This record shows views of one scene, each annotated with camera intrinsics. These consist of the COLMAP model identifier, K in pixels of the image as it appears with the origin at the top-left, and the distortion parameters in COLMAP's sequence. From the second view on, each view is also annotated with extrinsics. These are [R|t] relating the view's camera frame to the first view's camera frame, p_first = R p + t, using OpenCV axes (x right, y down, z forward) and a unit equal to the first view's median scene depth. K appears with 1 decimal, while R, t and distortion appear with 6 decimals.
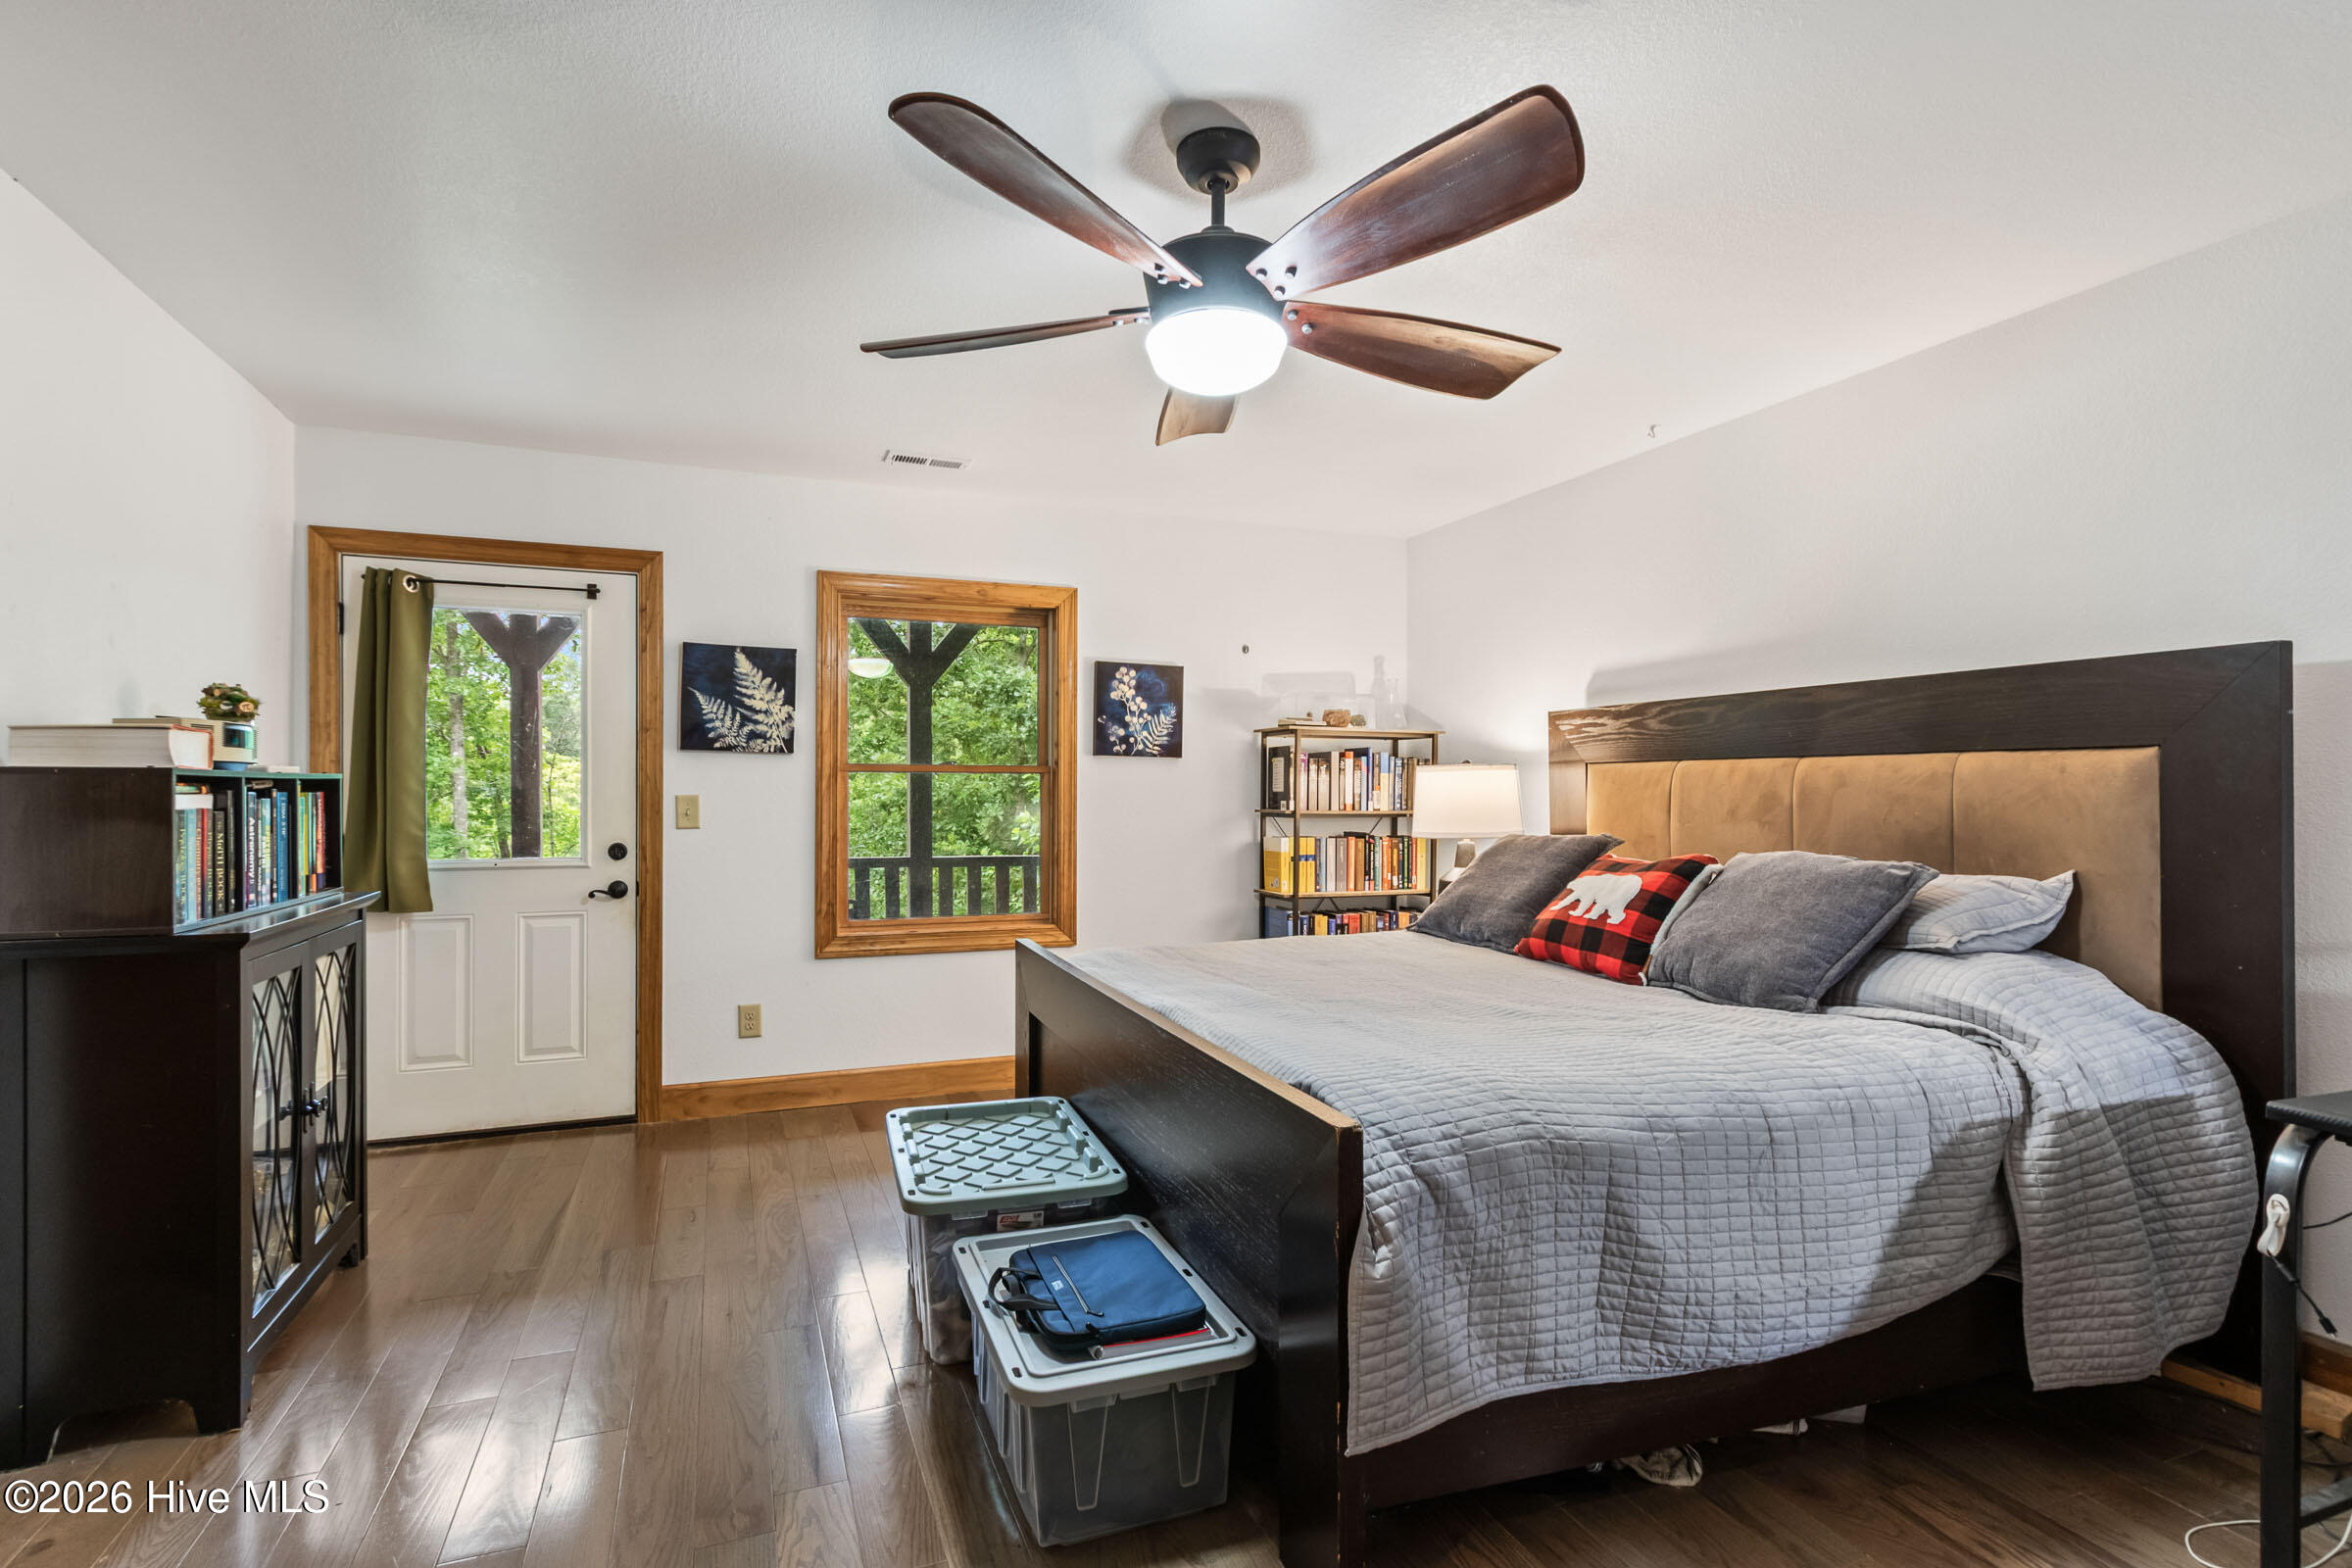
lens RADIAL K [[1107.3, 0, 1149.4], [0, 1107.3, 791.7], [0, 0, 1]] dist [0.004236, -0.001766]
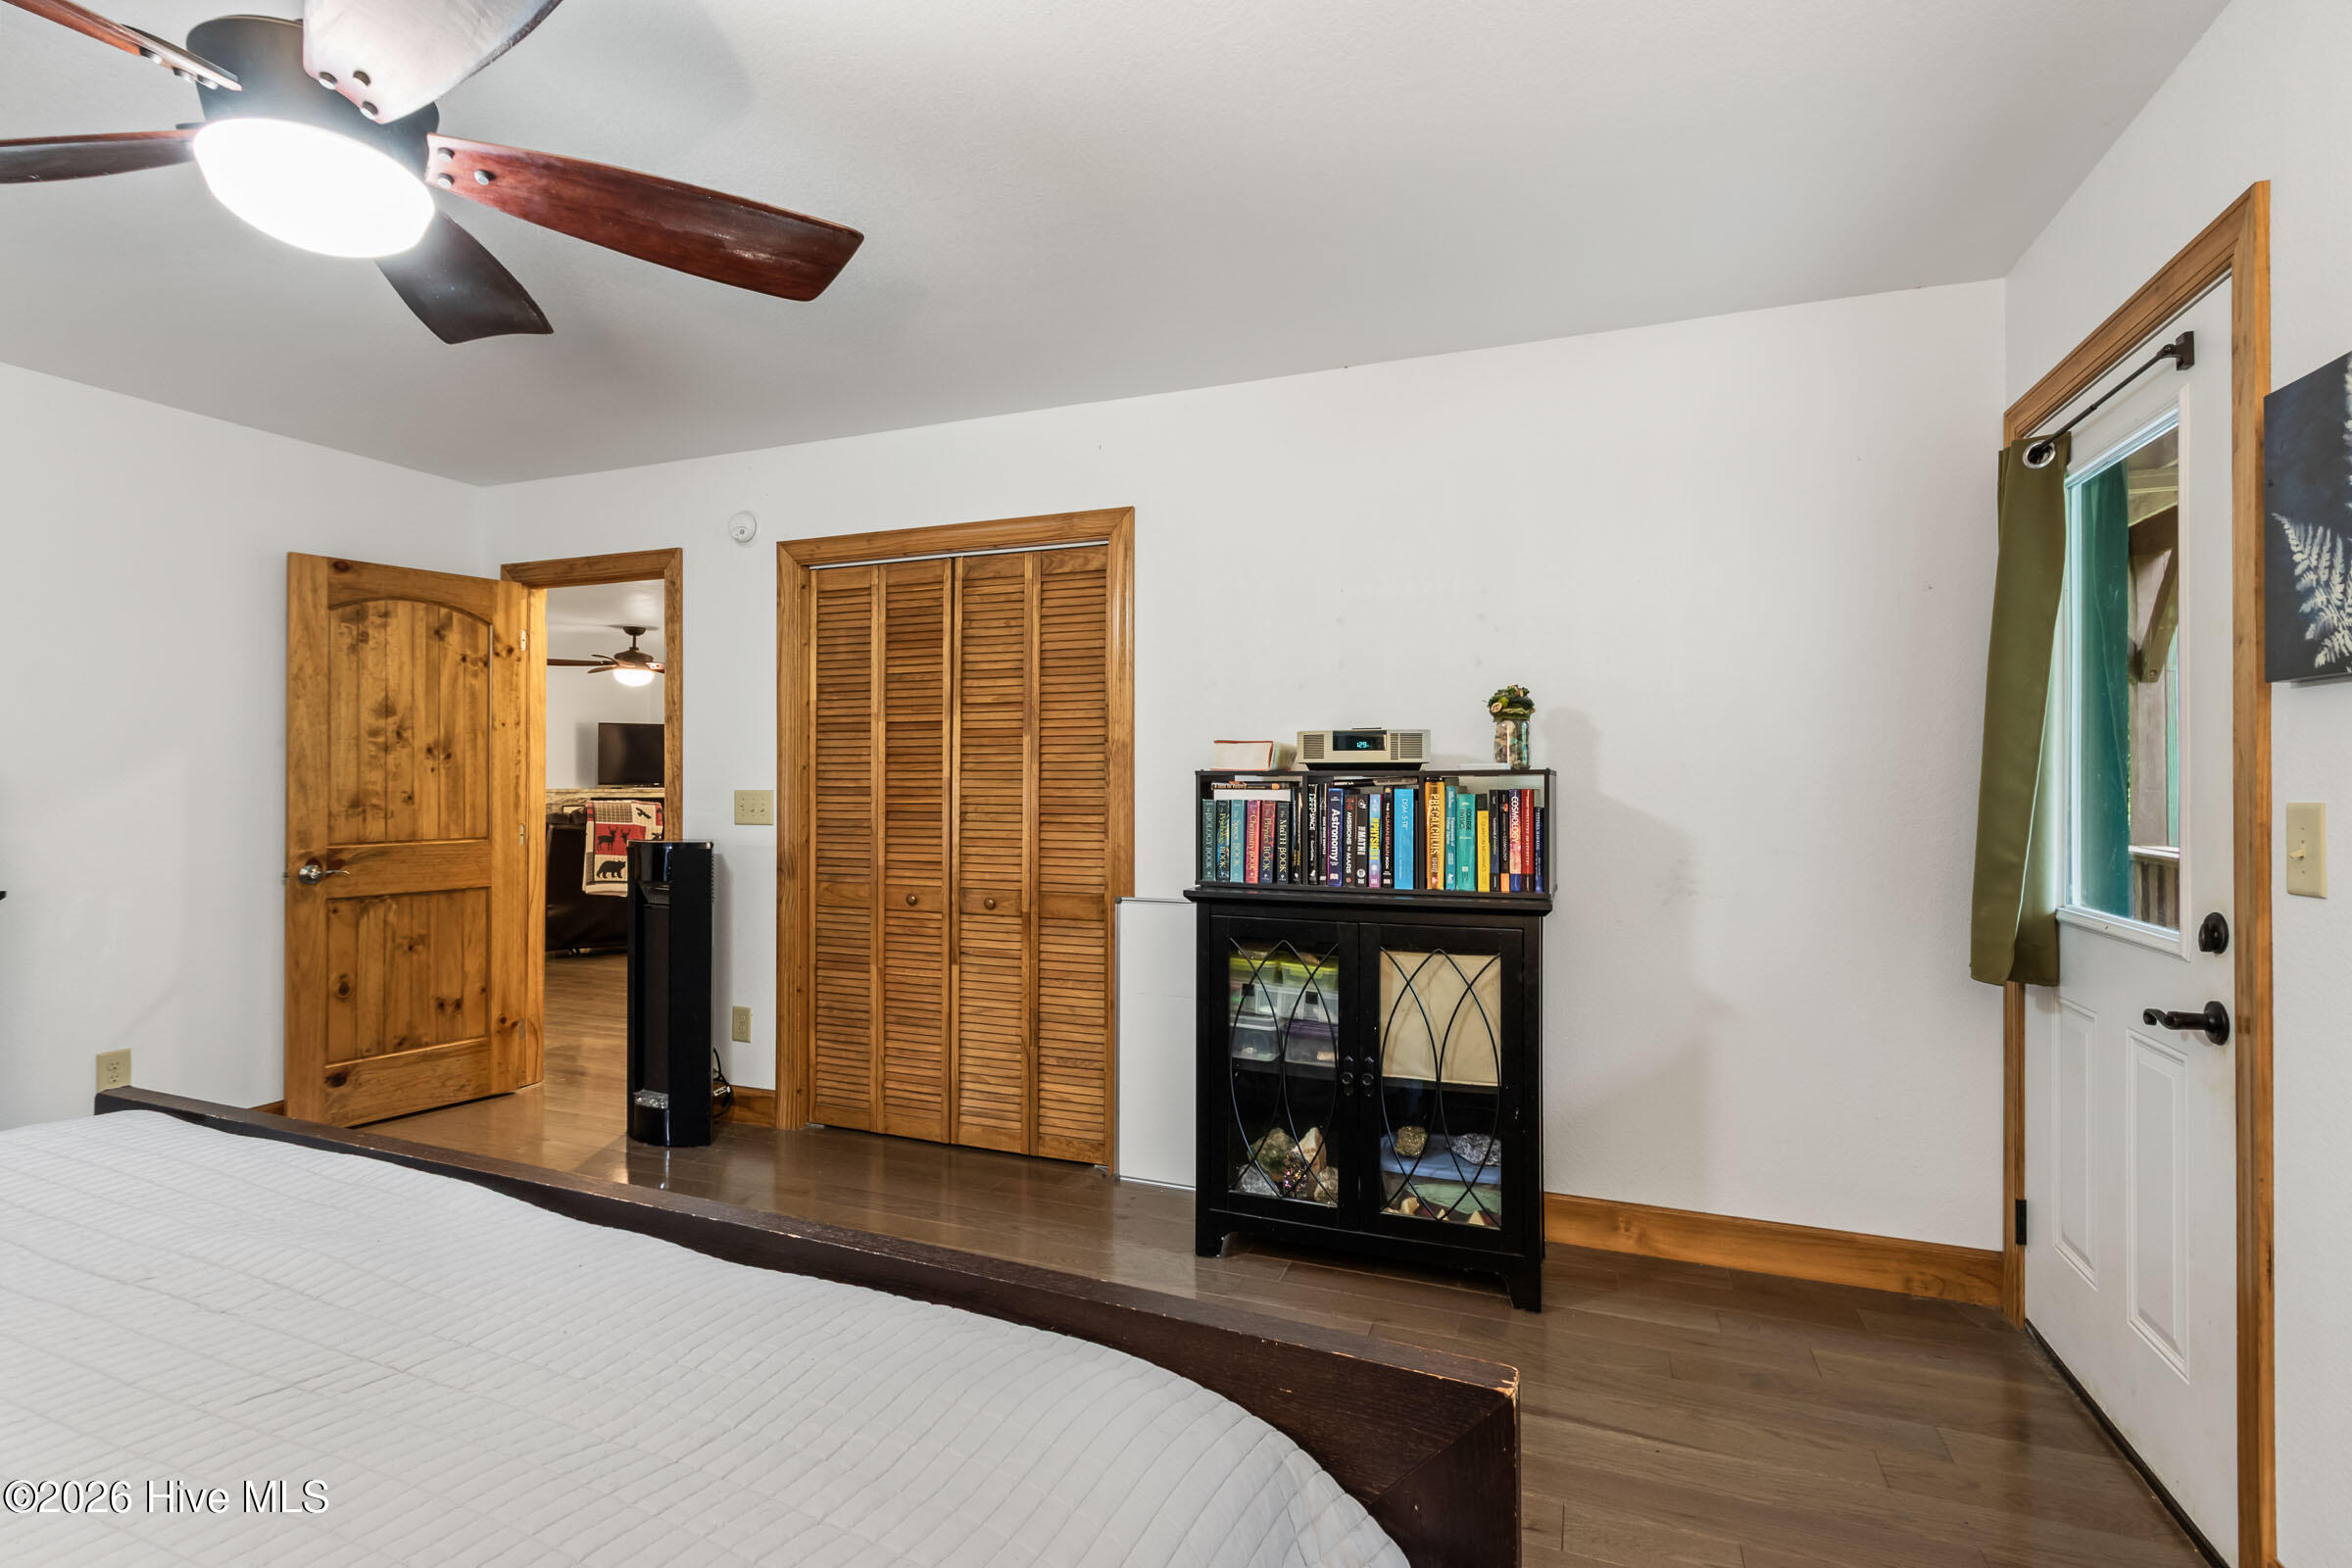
lens RADIAL K [[1107.3, 0, 1171.3], [0, 1107.3, 766.9], [0, 0, 1]] dist [0.004236, -0.001766]
pose [[-0.677122, -0.014771, -0.735723, 0.123605], [-0.004535, 0.999863, -0.015901, -0.001837], [0.735857, -0.007431, -0.677096, 1.113694]]
